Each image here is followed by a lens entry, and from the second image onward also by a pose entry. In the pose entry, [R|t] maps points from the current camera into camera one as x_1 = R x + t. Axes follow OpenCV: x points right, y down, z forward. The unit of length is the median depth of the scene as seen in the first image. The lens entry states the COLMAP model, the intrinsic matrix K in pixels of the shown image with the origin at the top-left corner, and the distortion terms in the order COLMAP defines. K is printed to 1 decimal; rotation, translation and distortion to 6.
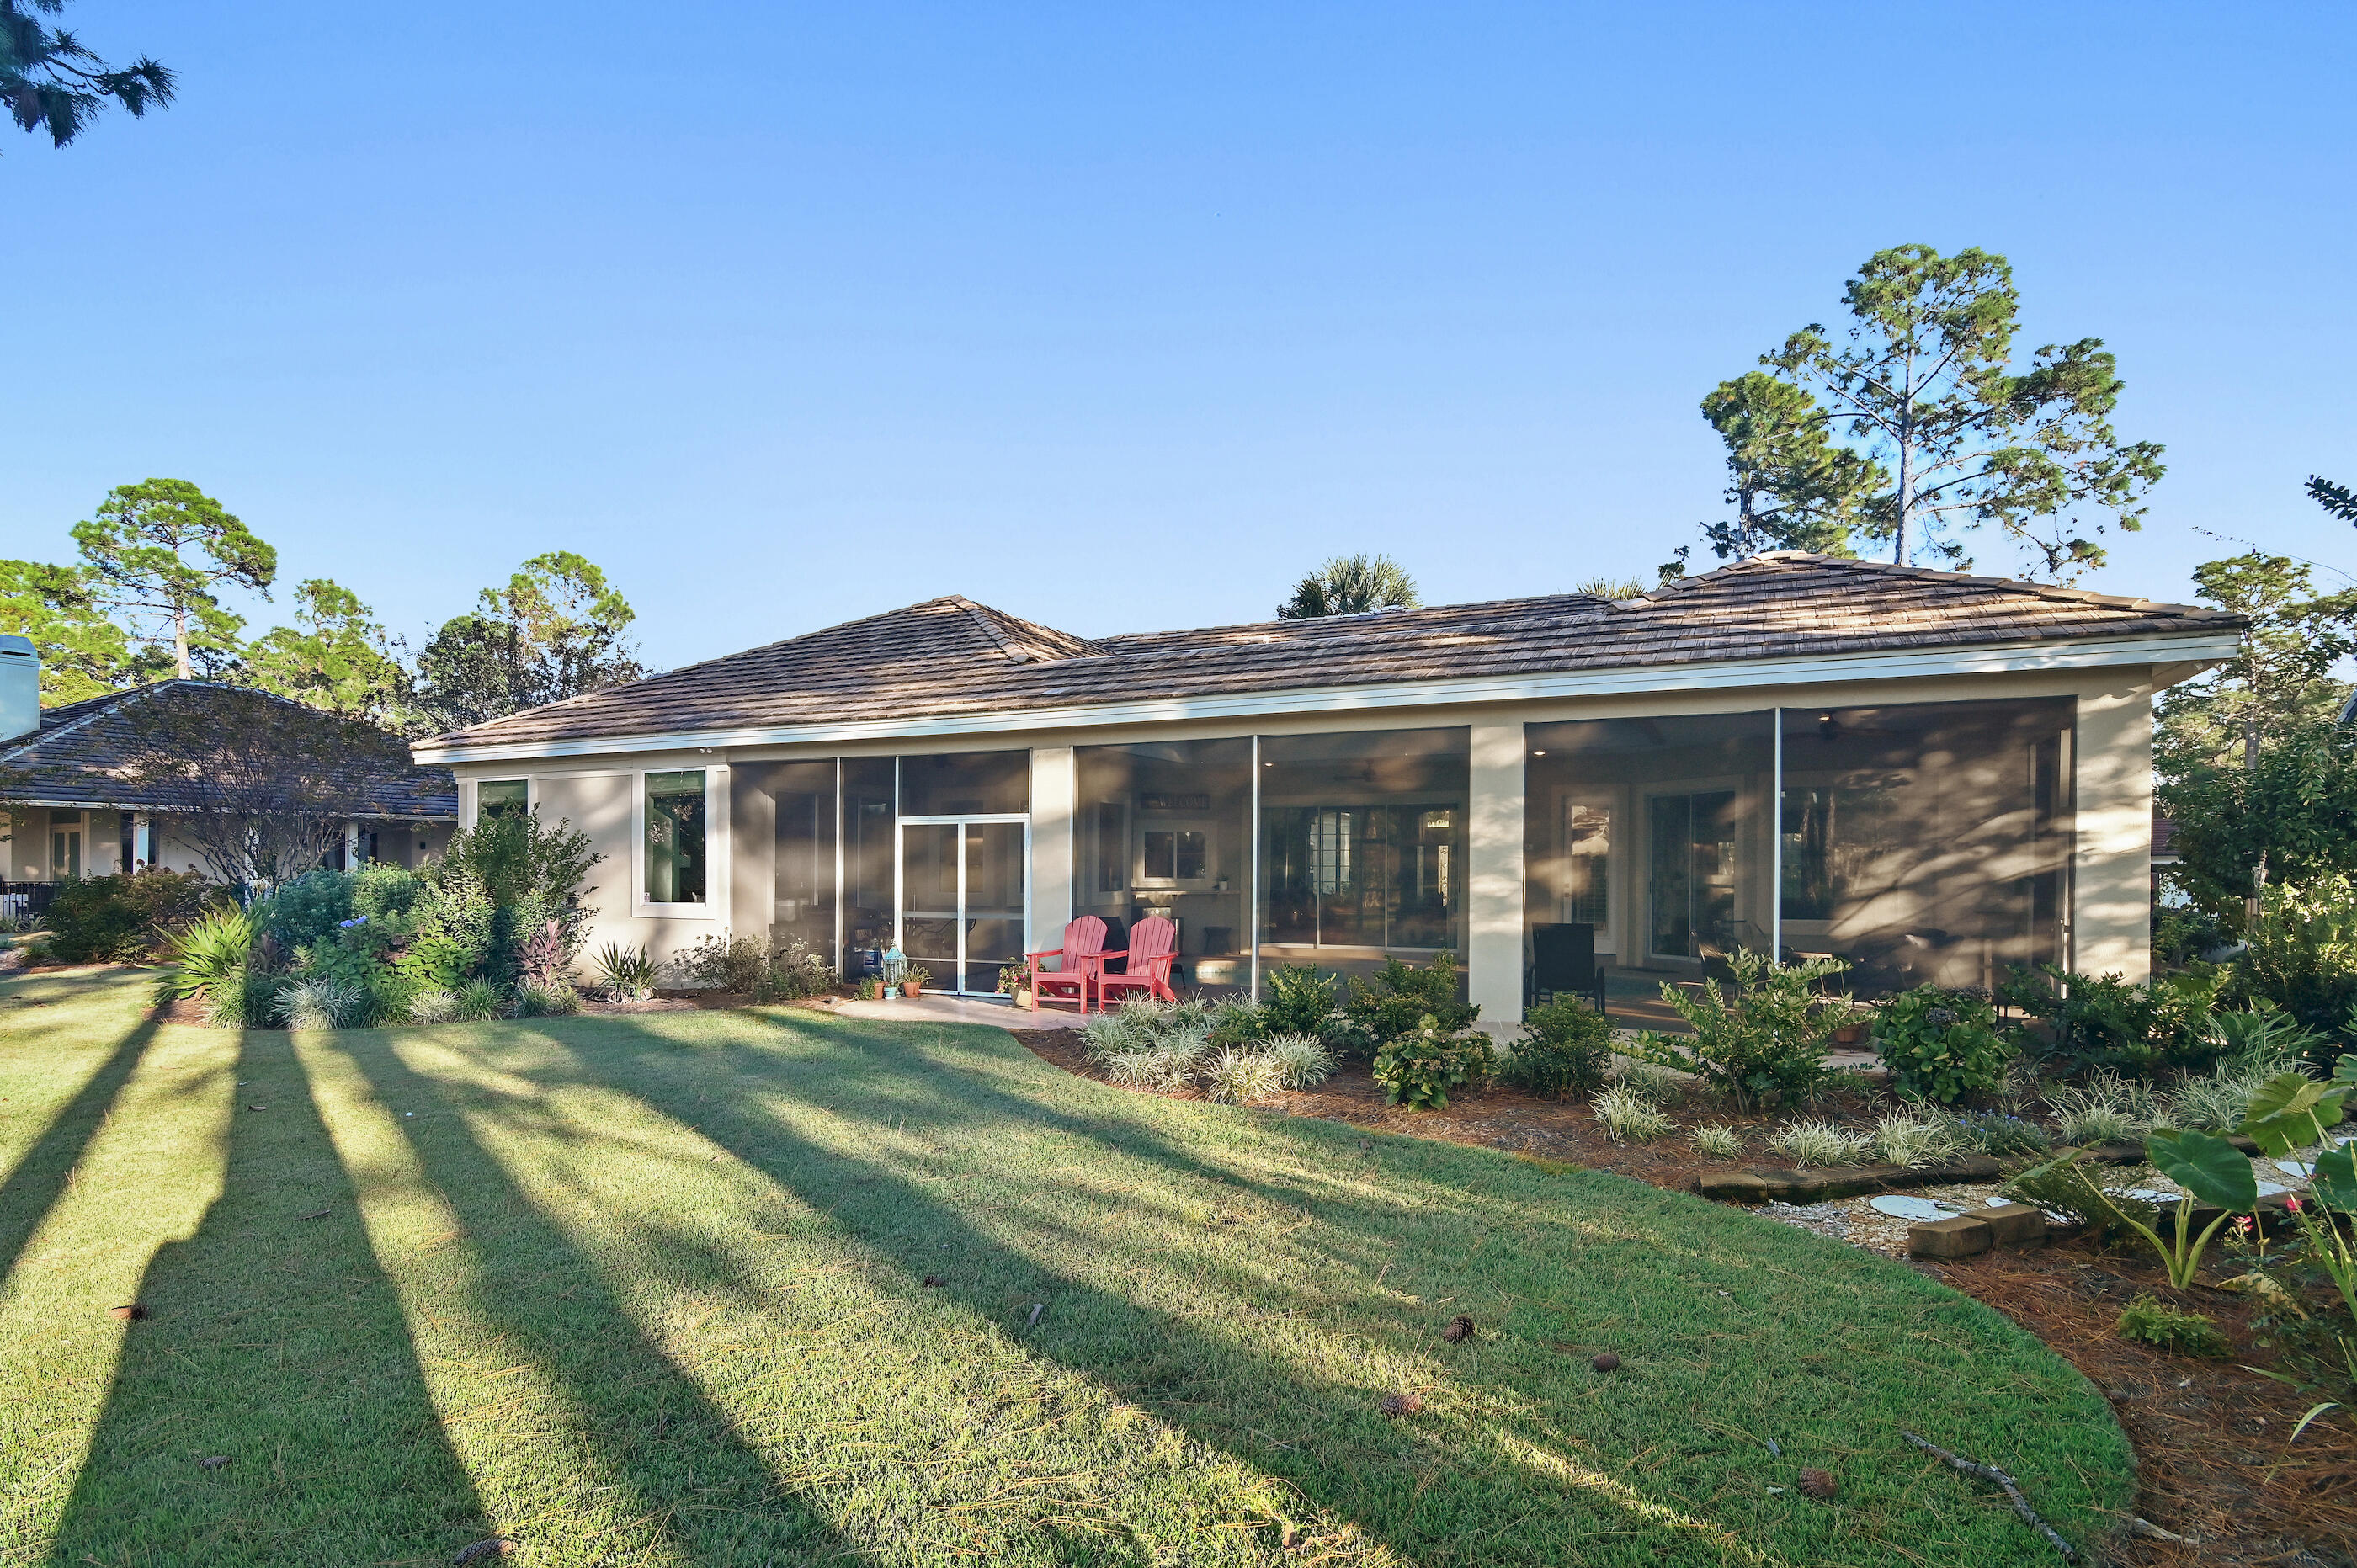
lens RADIAL K [[1229.2, 0, 1215.1], [0, 1229.2, 855.2], [0, 0, 1]] dist [0.001161, 0.000224]
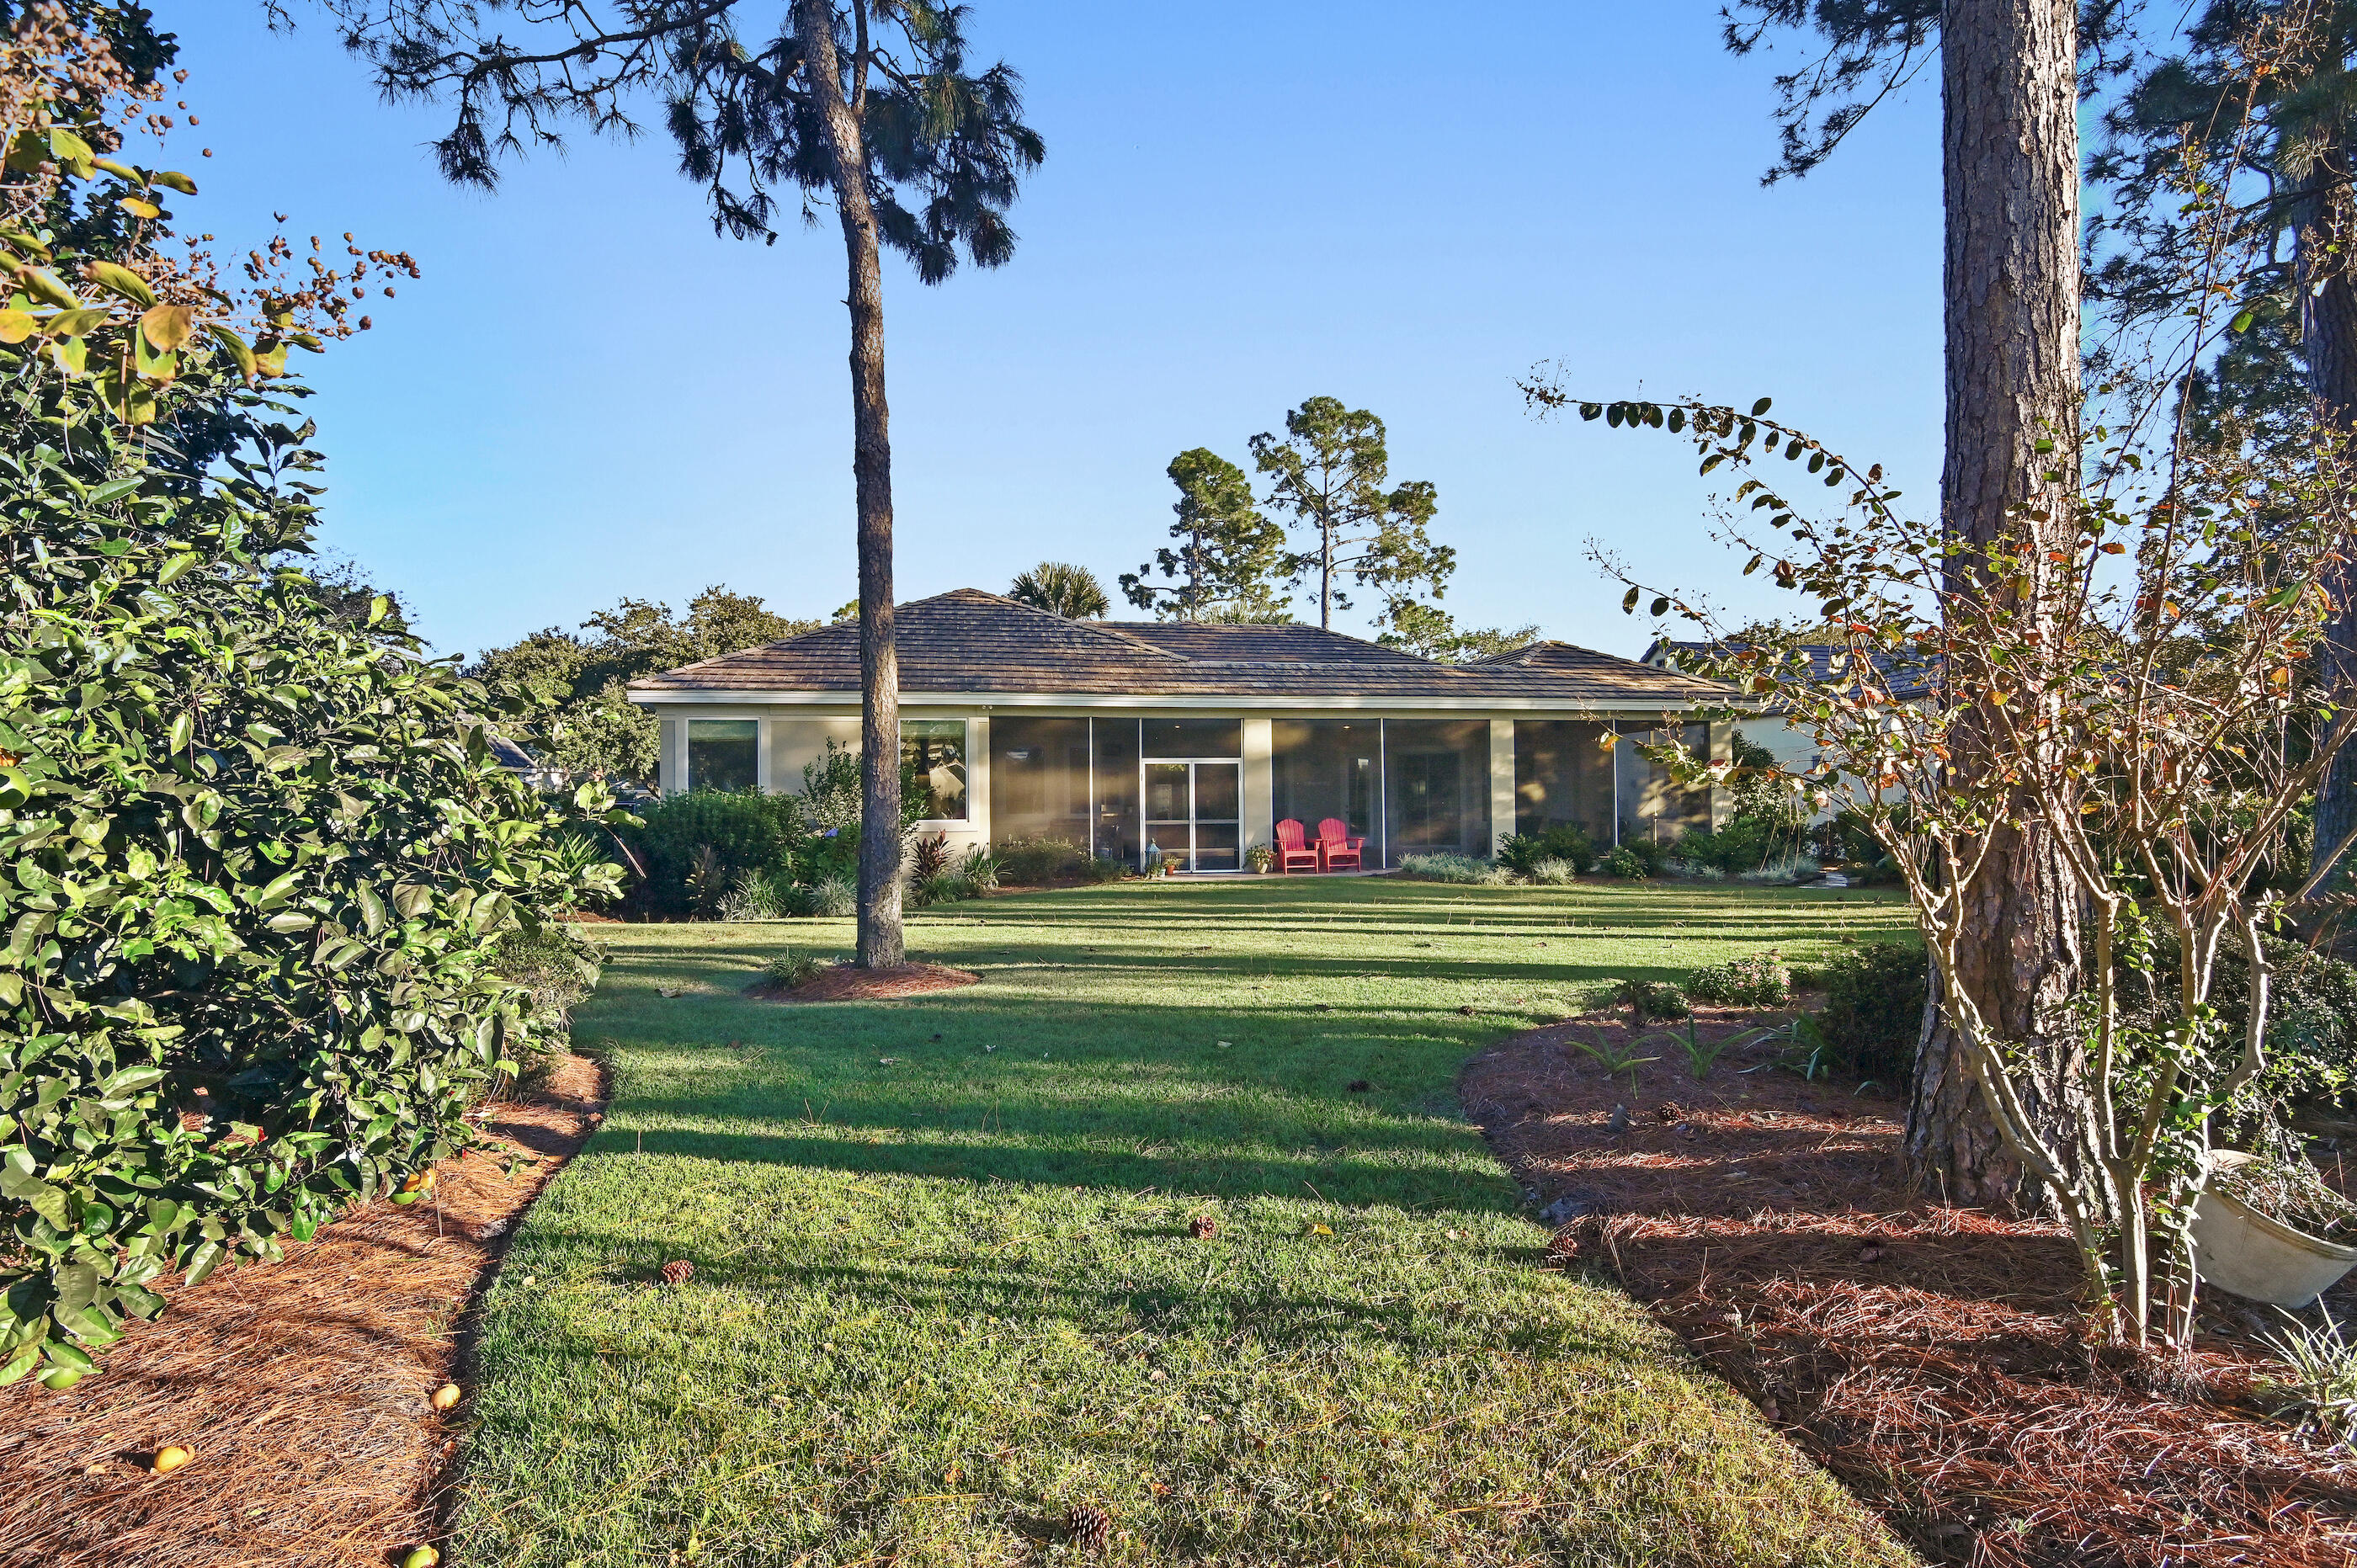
lens RADIAL K [[1183.2, 0, 1178.5], [0, 1183.2, 784.0], [0, 0, 1]] dist [-0.004120, -0.000351]
pose [[0.823217, 0.007767, 0.567674, -1.134461], [0.001743, 0.999867, -0.016208, 0.029348], [-0.567725, 0.014332, 0.823094, -0.277632]]
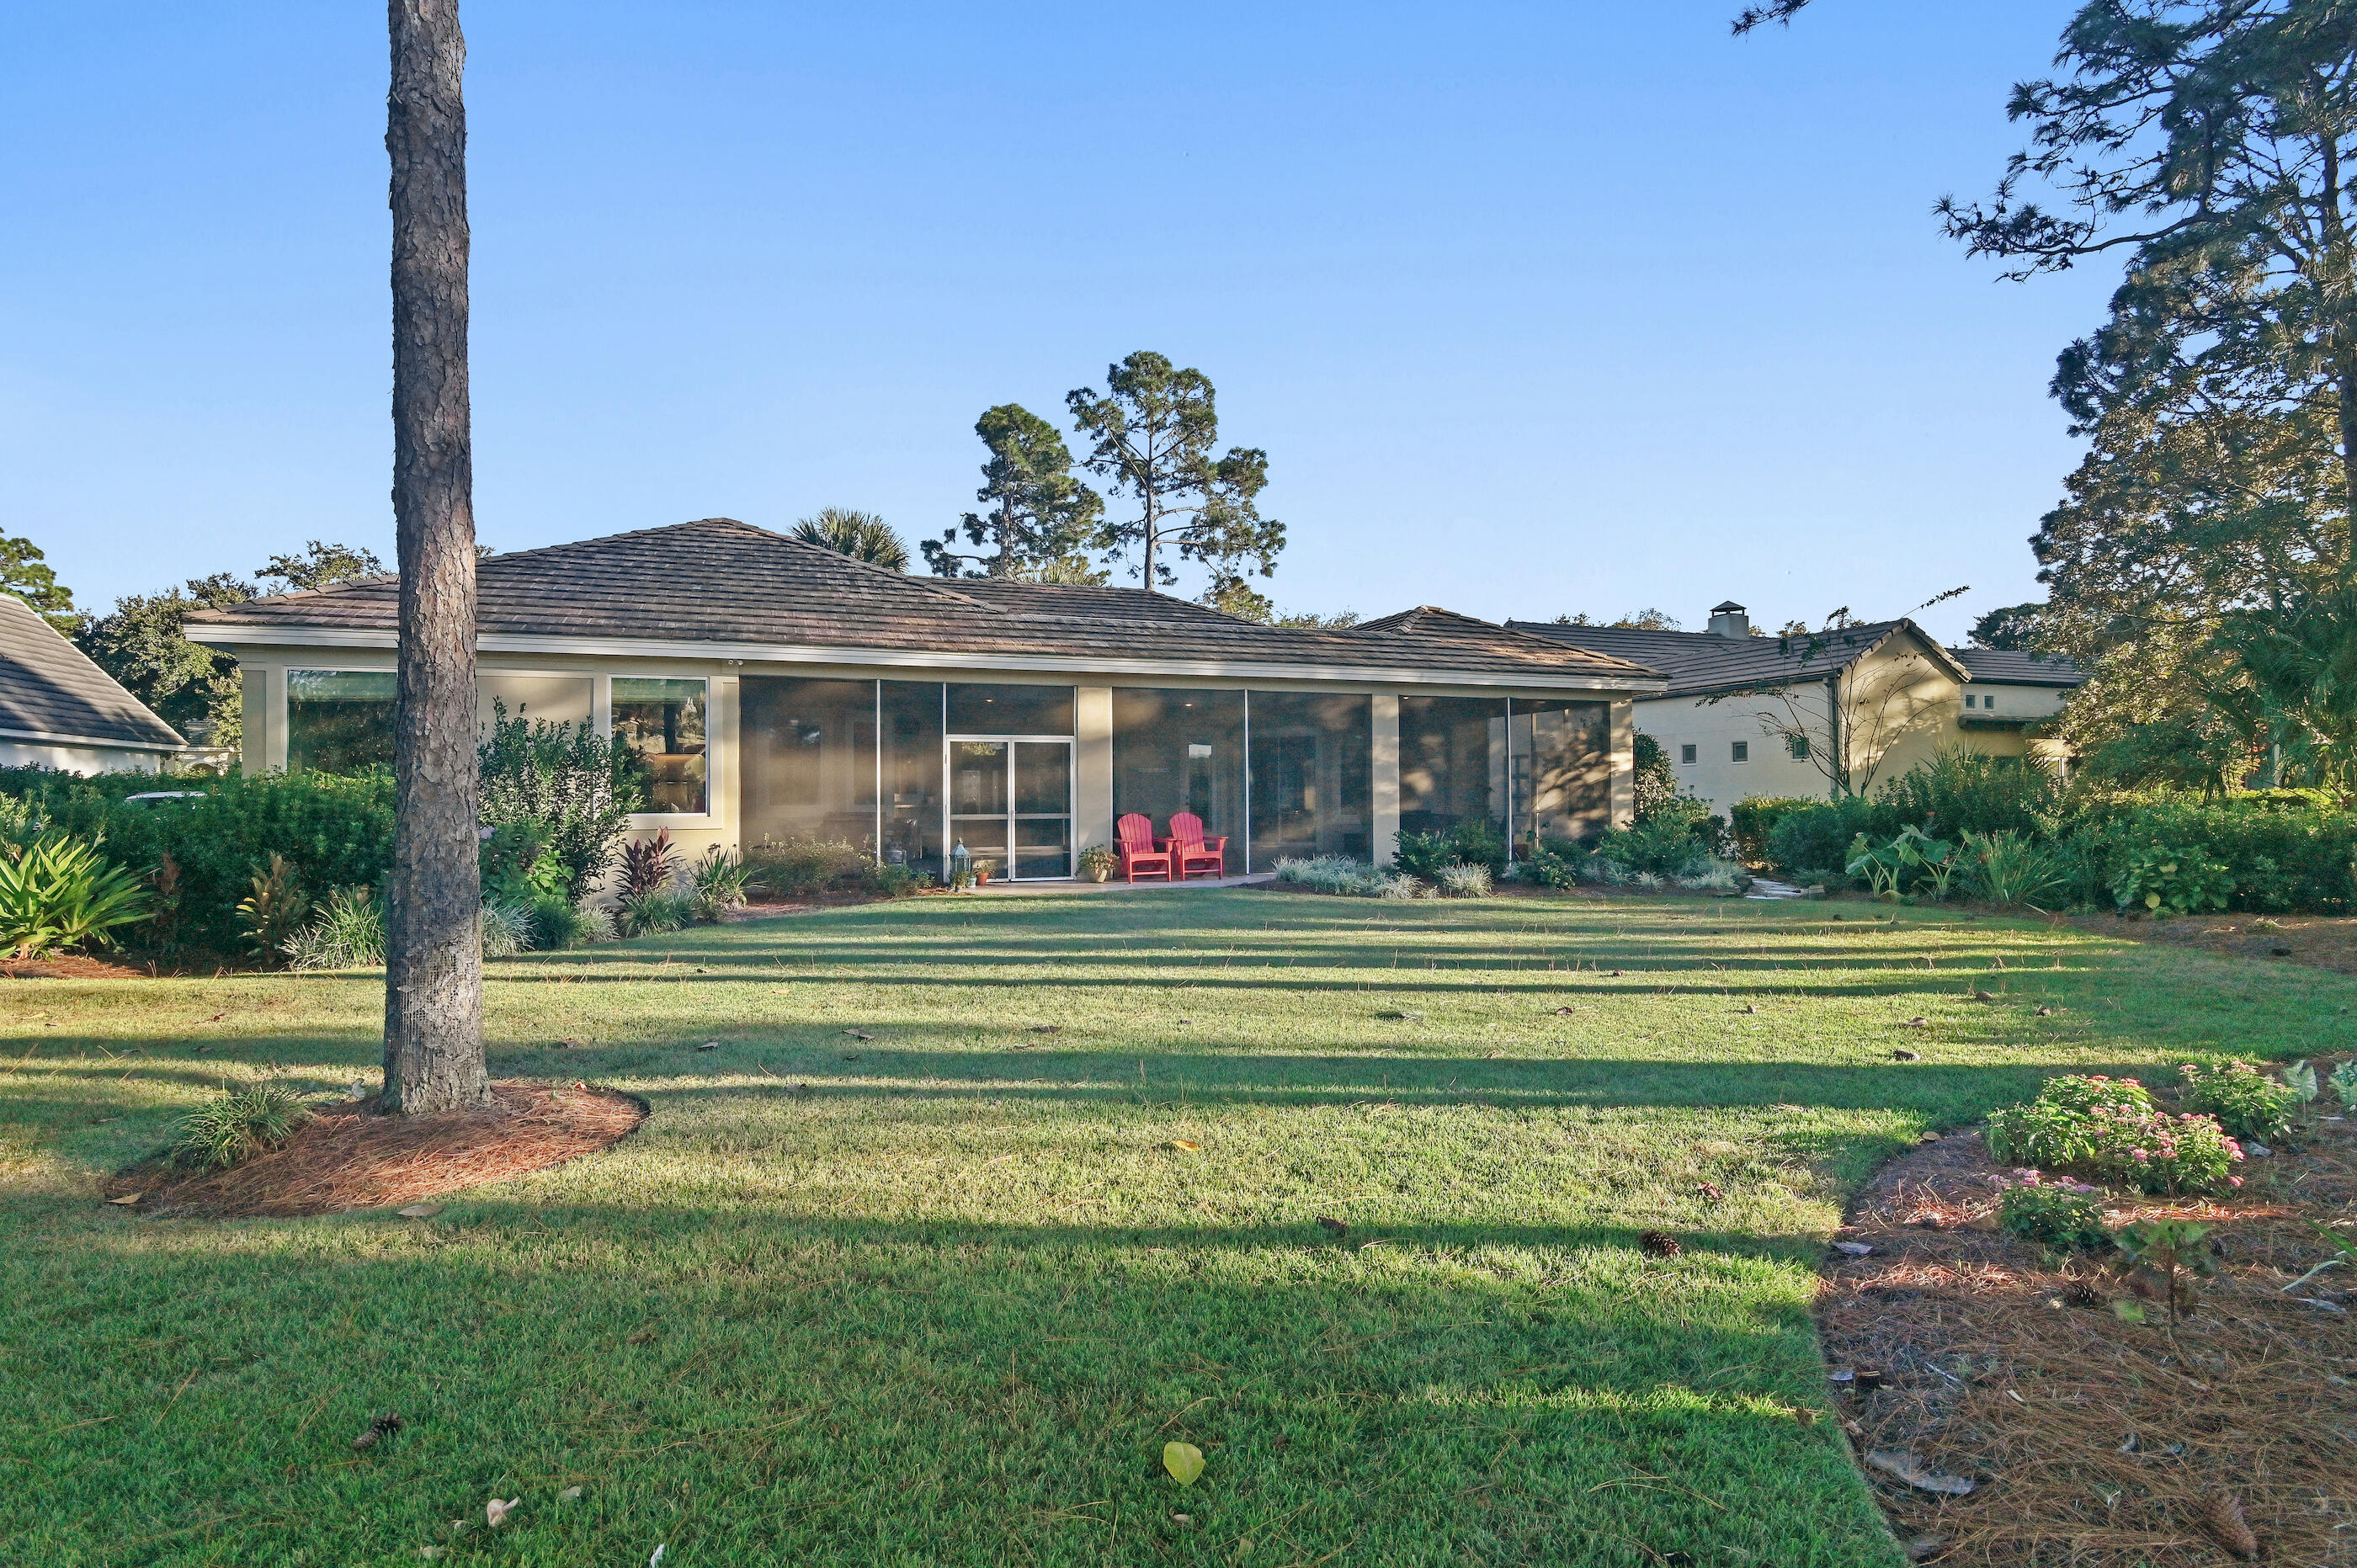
lens RADIAL K [[1183.2, 0, 1178.5], [0, 1183.2, 784.0], [0, 0, 1]] dist [-0.004120, -0.000351]
pose [[0.719019, 0.008199, 0.694942, -0.956229], [-0.004243, 0.999964, -0.007408, 0.028564], [-0.694977, 0.002378, 0.719028, 0.002412]]
